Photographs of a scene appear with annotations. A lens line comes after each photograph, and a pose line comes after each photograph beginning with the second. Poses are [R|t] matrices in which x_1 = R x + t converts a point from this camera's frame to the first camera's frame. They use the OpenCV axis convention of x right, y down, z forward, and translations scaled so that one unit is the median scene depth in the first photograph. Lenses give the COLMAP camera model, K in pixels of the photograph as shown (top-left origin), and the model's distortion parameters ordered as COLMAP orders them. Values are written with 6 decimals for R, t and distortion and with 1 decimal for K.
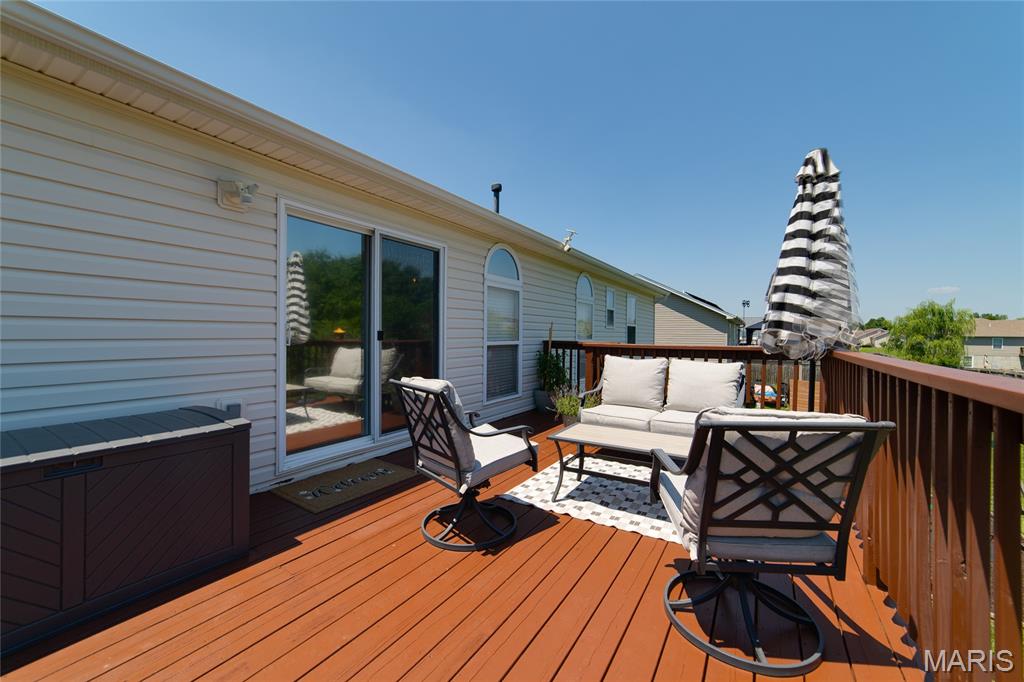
lens RADIAL K [[397.8, 0, 511.0], [0, 397.8, 339.9], [0, 0, 1]] dist [-0.012619, 0.002458]
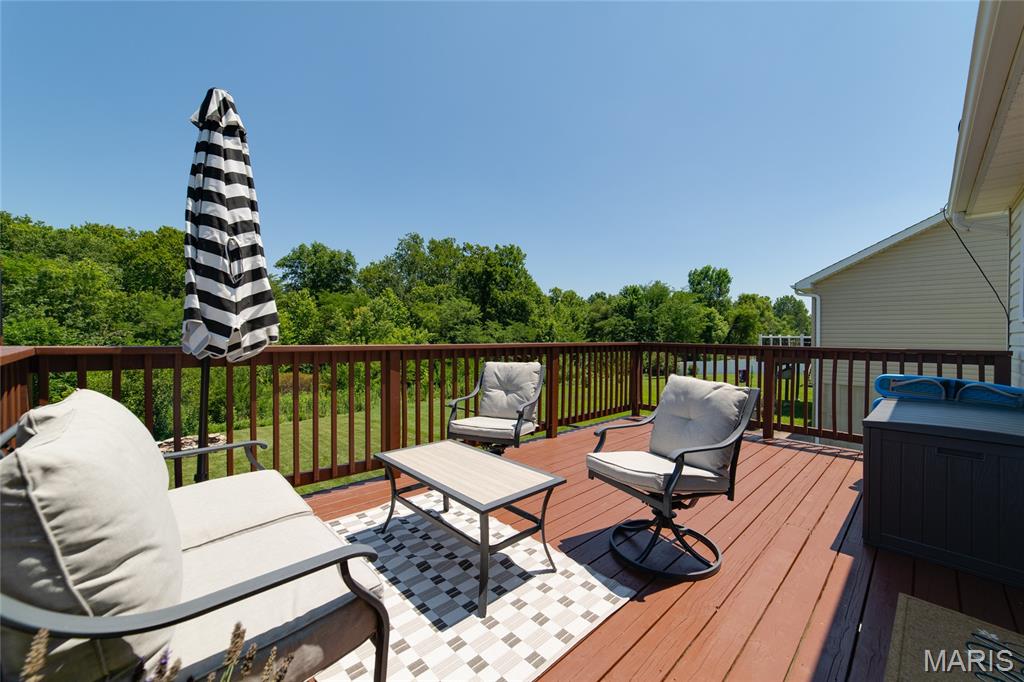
lens RADIAL K [[397.8, 0, 512.7], [0, 397.8, 340.5], [0, 0, 1]] dist [-0.012619, 0.002458]
pose [[-0.971126, -0.009585, 0.238374, 0.014215], [-0.007534, 0.999926, 0.009516, -0.010709], [-0.238448, 0.007445, -0.971127, 1.645660]]
